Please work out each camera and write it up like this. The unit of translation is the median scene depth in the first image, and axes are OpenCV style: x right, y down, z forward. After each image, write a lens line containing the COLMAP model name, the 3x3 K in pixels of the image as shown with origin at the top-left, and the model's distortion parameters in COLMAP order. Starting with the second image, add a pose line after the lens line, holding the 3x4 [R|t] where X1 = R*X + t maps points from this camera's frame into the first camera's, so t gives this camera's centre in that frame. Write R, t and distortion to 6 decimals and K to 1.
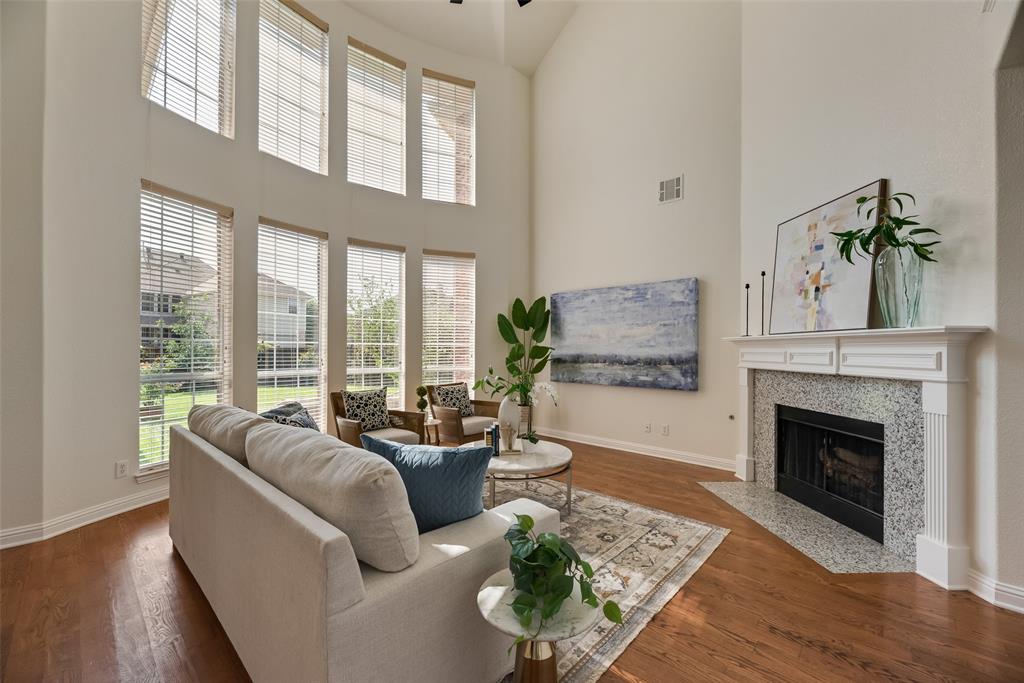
lens RADIAL K [[409.7, 0, 513.1], [0, 409.7, 347.5], [0, 0, 1]] dist [0.000876, 0.000161]
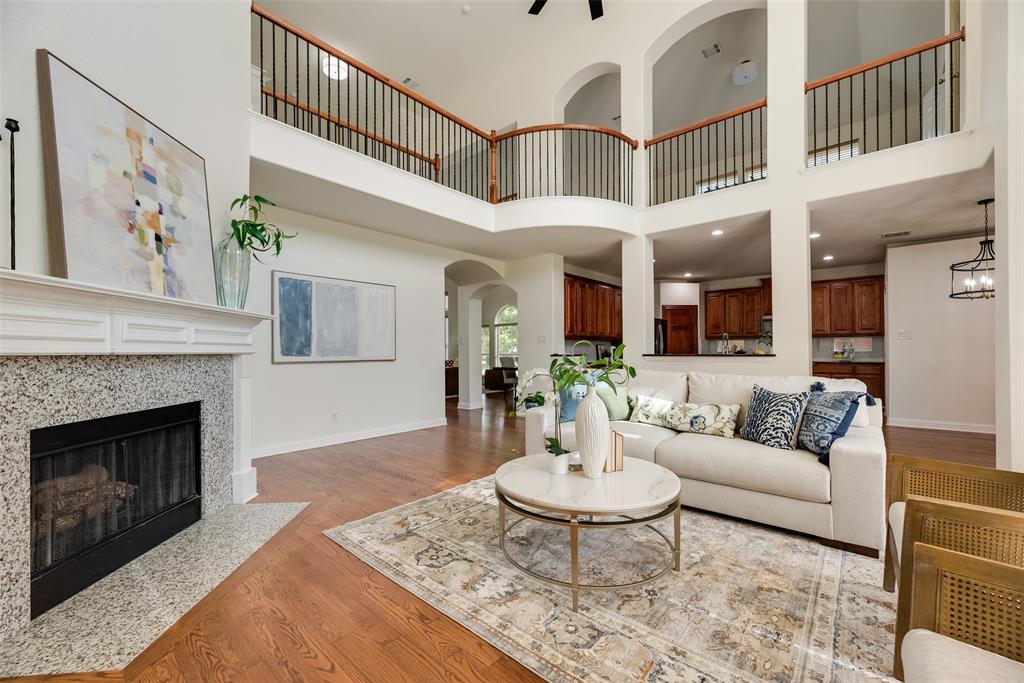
lens RADIAL K [[409.7, 0, 513.1], [0, 409.7, 347.5], [0, 0, 1]] dist [0.000876, 0.000161]
pose [[-0.999410, -0.003071, -0.034216, 0.114128], [-0.002477, 0.999846, -0.017391, 0.049097], [0.034264, -0.017296, -0.999263, 1.390706]]
